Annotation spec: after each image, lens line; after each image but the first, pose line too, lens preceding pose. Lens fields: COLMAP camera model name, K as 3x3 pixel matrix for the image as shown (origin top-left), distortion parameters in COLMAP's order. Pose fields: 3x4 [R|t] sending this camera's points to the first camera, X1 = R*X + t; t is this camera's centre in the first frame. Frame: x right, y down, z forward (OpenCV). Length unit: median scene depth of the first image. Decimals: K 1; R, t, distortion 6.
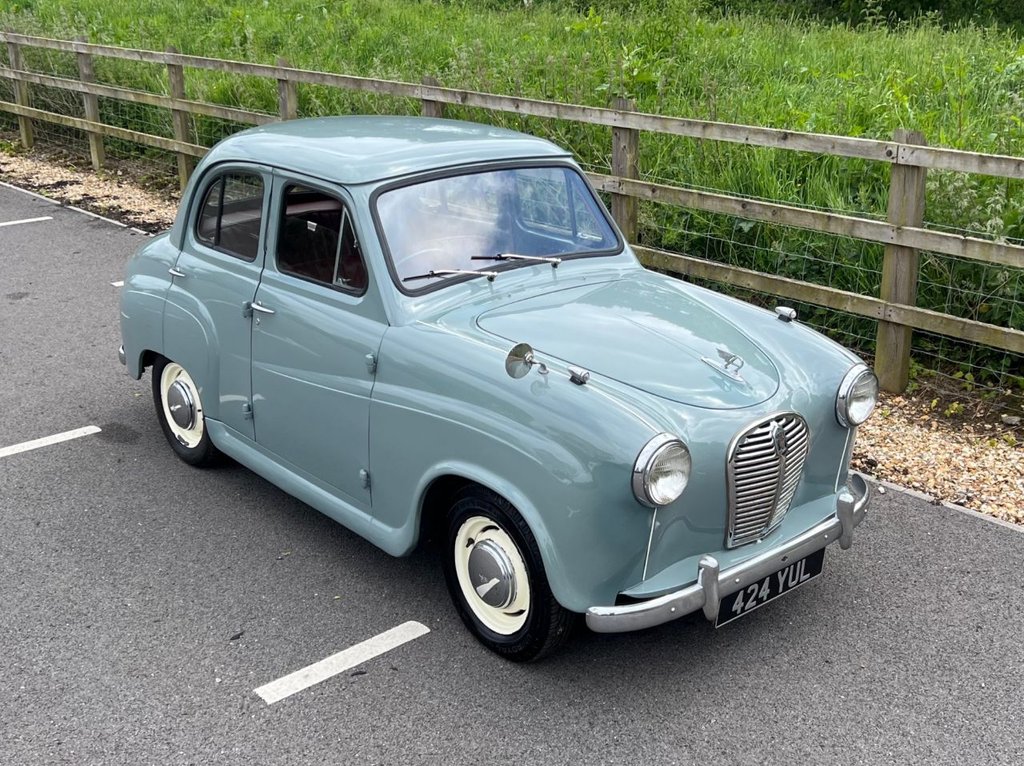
lens RADIAL K [[1124.7, 0, 532.5], [0, 1124.7, 379.4], [0, 0, 1]] dist [0.007713, 0.022488]
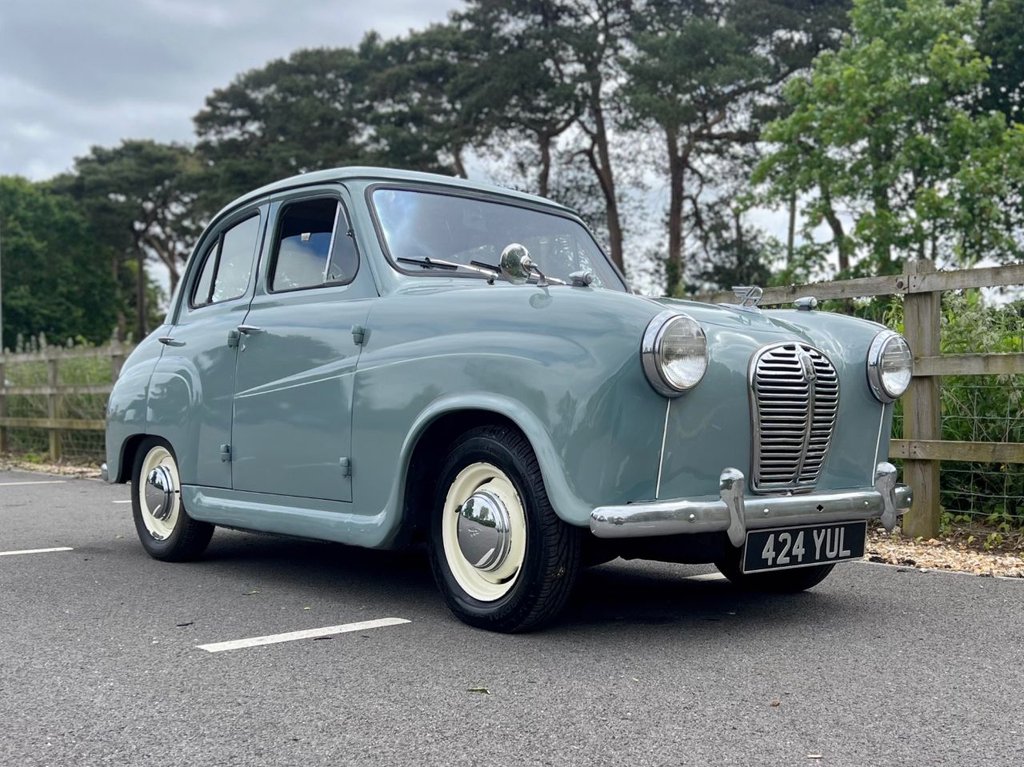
lens RADIAL K [[1124.7, 0, 532.5], [0, 1124.7, 379.9], [0, 0, 1]] dist [0.007713, 0.022488]
pose [[0.999919, 0.003711, -0.012136, 0.012089], [-0.006828, 0.963399, -0.267985, 0.287841], [0.010697, 0.268046, 0.963347, 0.130129]]
